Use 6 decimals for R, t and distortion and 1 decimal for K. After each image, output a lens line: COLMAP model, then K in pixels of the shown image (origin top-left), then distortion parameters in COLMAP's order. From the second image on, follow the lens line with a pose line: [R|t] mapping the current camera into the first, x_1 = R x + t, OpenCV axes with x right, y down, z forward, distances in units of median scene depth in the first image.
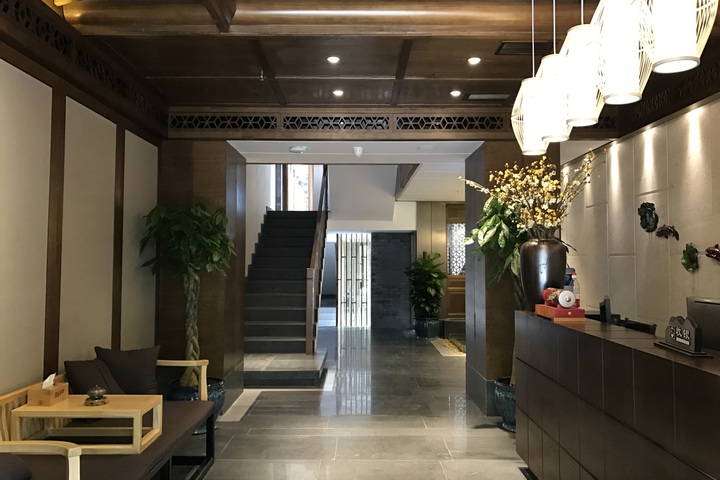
lens RADIAL K [[587.8, 0, 359.6], [0, 587.8, 236.7], [0, 0, 1]] dist [0.044685, -0.068215]
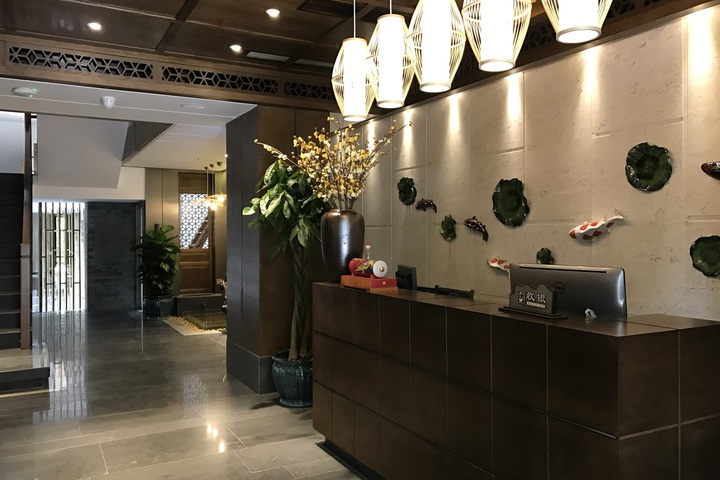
lens RADIAL K [[587.8, 0, 359.6], [0, 587.8, 236.7], [0, 0, 1]] dist [0.044685, -0.068215]
pose [[0.878950, -0.008708, 0.476834, -0.097301], [-0.013042, 0.999020, 0.042284, 0.005594], [-0.476735, -0.043385, 0.877976, 0.092853]]
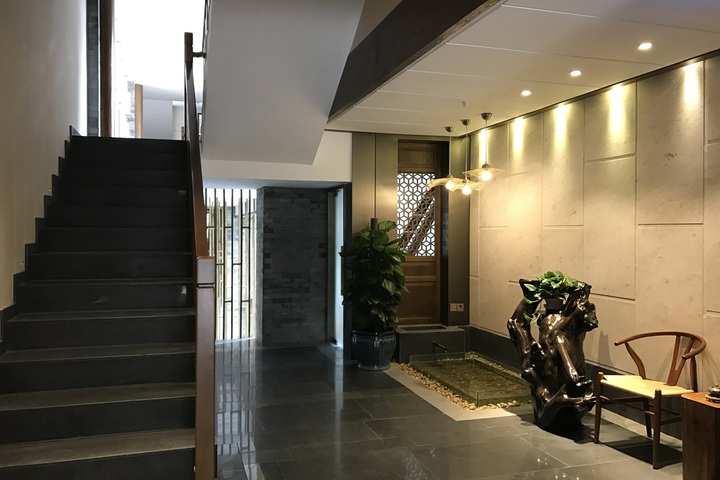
lens RADIAL K [[587.8, 0, 359.6], [0, 587.8, 236.7], [0, 0, 1]] dist [0.044685, -0.068215]
pose [[0.954708, -0.004002, 0.297516, -0.147956], [-0.010978, 0.998755, 0.048664, 0.031655], [-0.297340, -0.049727, 0.953476, 0.898256]]
